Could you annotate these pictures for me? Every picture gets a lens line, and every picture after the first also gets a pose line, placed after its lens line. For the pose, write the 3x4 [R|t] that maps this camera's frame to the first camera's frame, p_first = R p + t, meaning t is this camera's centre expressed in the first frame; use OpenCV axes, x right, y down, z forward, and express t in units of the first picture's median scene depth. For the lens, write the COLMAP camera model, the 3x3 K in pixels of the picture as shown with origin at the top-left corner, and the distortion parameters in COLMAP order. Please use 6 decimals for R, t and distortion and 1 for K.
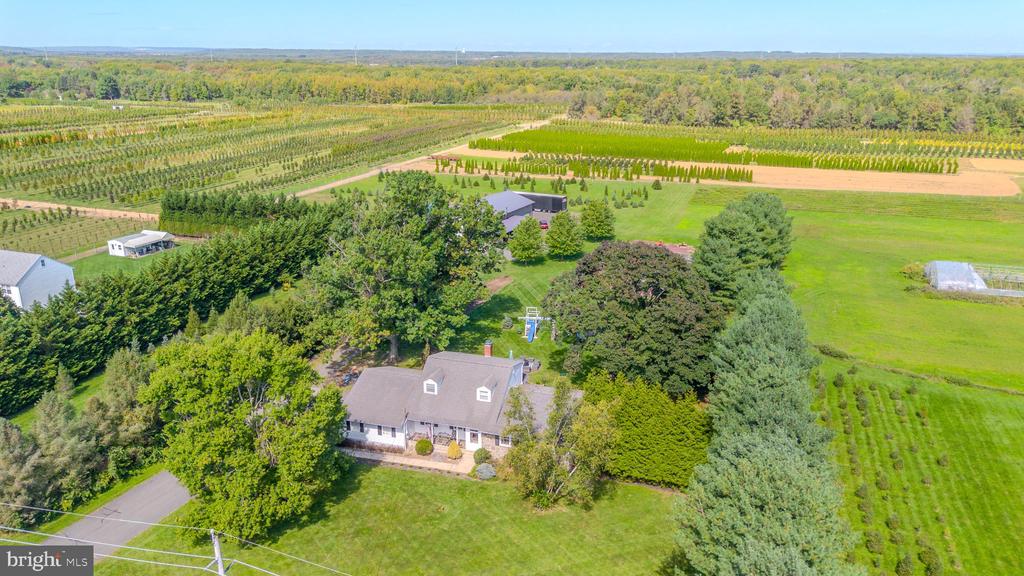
lens RADIAL K [[726.0, 0, 511.6], [0, 726.0, 283.3], [0, 0, 1]] dist [0.073639, -0.083094]
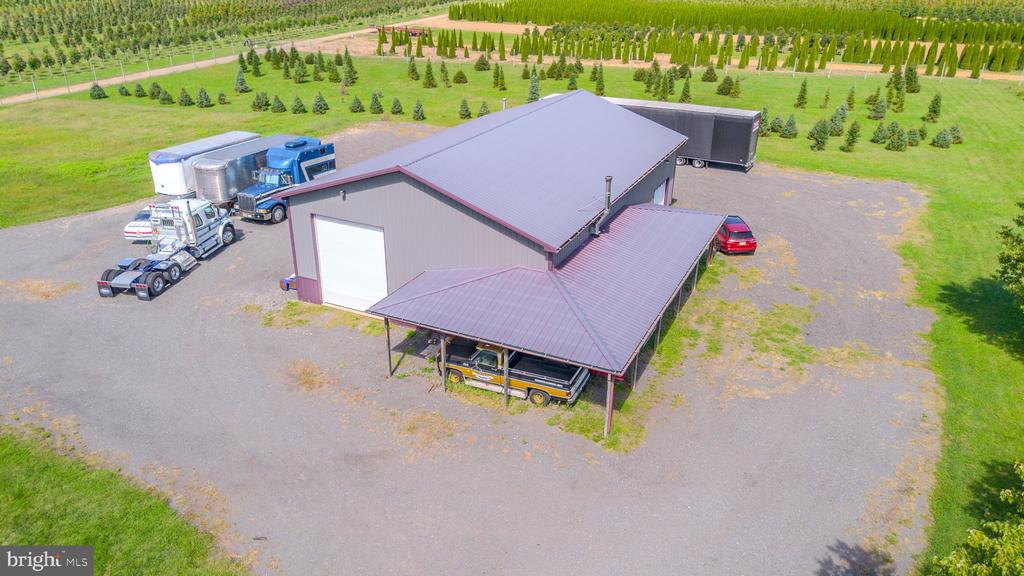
lens RADIAL K [[726.0, 0, 511.6], [0, 726.0, 283.3], [0, 0, 1]] dist [0.073639, -0.083094]
pose [[0.999892, 0.002053, 0.014533, -0.036257], [-0.003815, 0.992488, 0.122281, -0.104495], [-0.014172, -0.122323, 0.992389, 0.838956]]
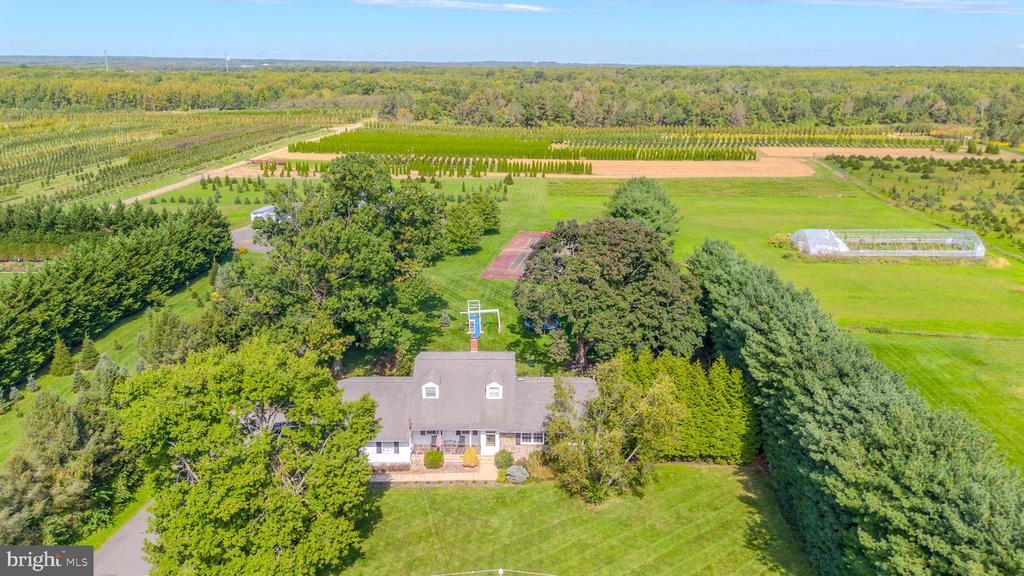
lens RADIAL K [[726.0, 0, 511.6], [0, 726.0, 283.3], [0, 0, 1]] dist [0.073639, -0.083094]
pose [[0.957367, -0.081512, 0.277137, -0.123529], [0.084739, 0.996403, 0.000335, 0.010087], [-0.276167, 0.023163, 0.960830, 0.059641]]
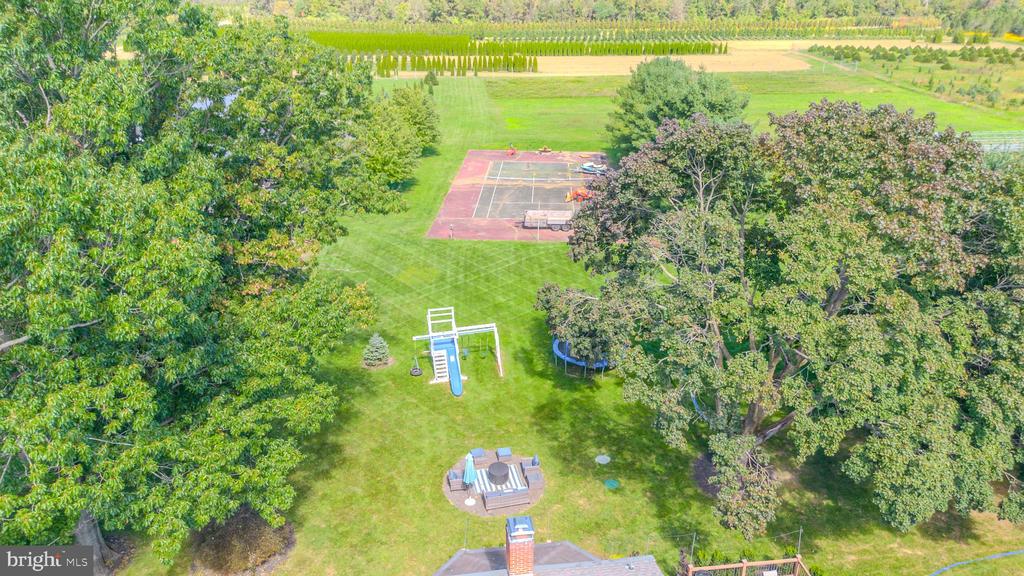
lens RADIAL K [[726.0, 0, 511.6], [0, 726.0, 283.3], [0, 0, 1]] dist [0.073639, -0.083094]
pose [[0.908244, -0.160281, 0.386528, -0.064125], [0.121523, 0.984953, 0.122880, -0.018707], [-0.400407, -0.064633, 0.914055, 0.406671]]
